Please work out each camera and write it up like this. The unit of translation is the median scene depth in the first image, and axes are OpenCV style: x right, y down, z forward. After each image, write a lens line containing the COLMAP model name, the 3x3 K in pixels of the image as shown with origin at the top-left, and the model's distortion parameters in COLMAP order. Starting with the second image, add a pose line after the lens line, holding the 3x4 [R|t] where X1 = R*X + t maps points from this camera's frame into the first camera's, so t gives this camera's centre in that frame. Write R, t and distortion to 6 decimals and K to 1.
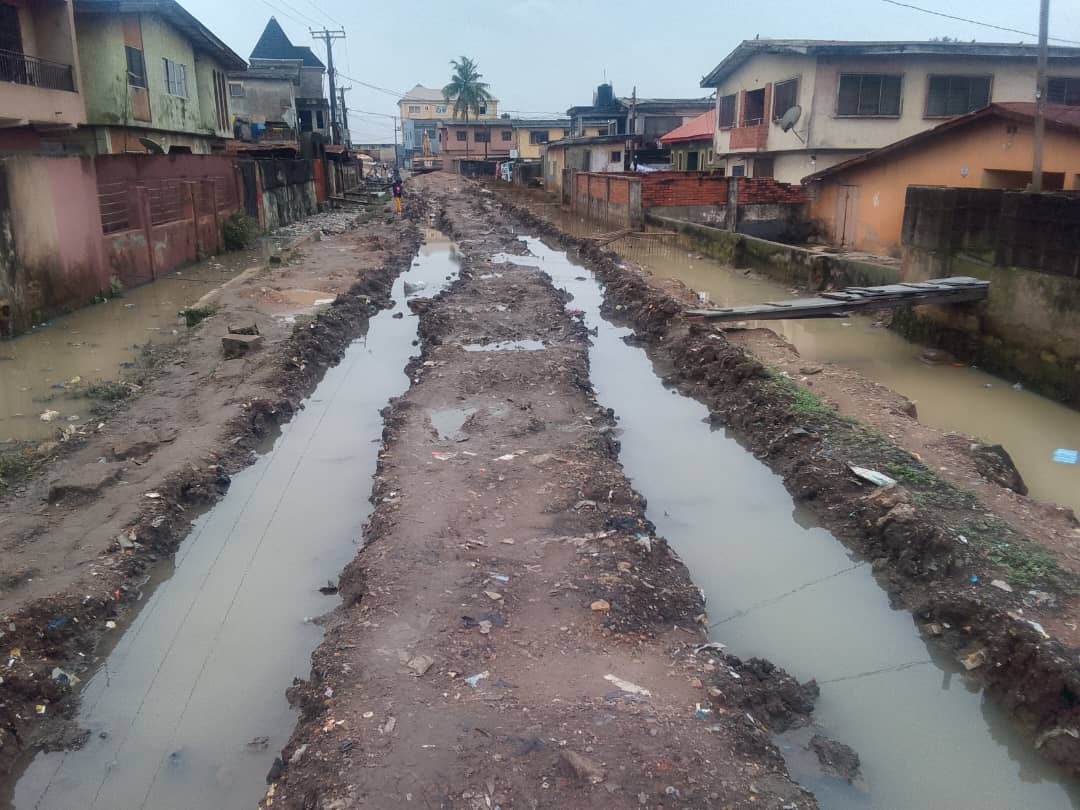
lens RADIAL K [[871.1, 0, 540.2], [0, 871.1, 410.8], [0, 0, 1]] dist [0.113465, -0.169065]
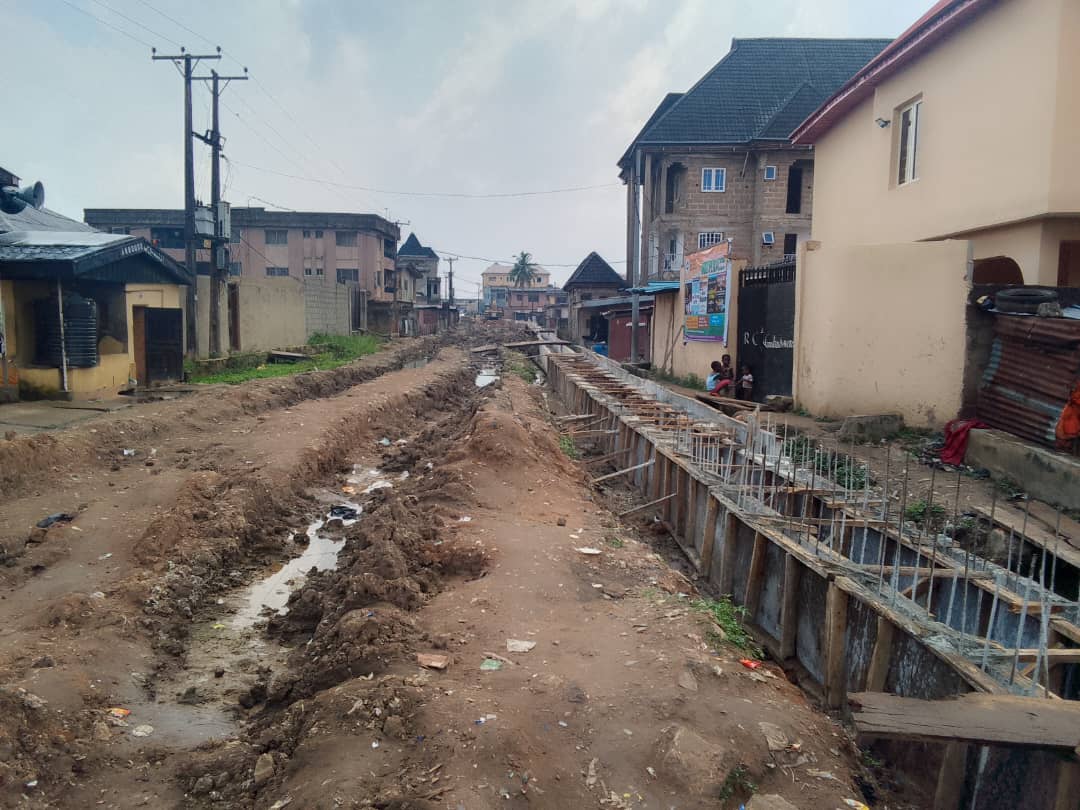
lens RADIAL K [[871.1, 0, 540.2], [0, 871.1, 410.8], [0, 0, 1]] dist [0.113465, -0.169065]
pose [[0.996089, 0.033801, -0.081629, 0.155174], [-0.046803, 0.985507, -0.163048, 0.267802], [0.074935, 0.166231, 0.983235, -0.955748]]
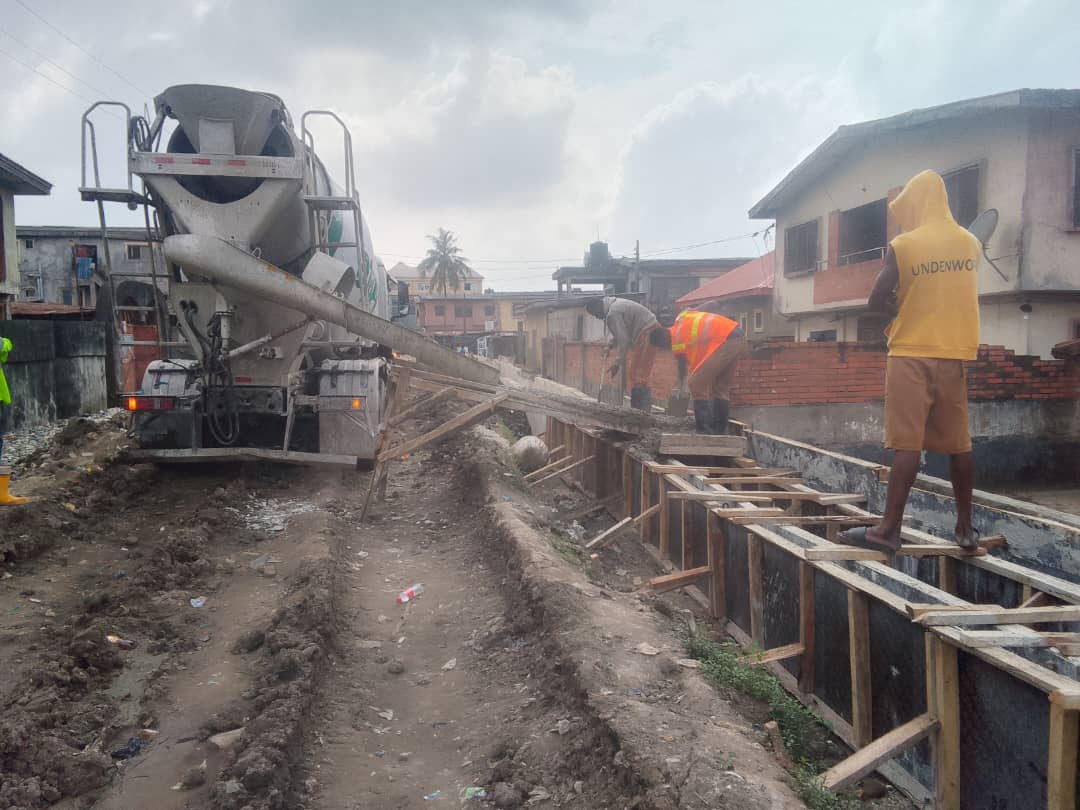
lens RADIAL K [[871.1, 0, 540.2], [0, 871.1, 410.8], [0, 0, 1]] dist [0.113465, -0.169065]
pose [[0.999934, -0.008219, 0.008086, 0.012353], [0.009638, 0.980746, -0.195048, -0.063926], [-0.006327, 0.195113, 0.980760, 0.249182]]
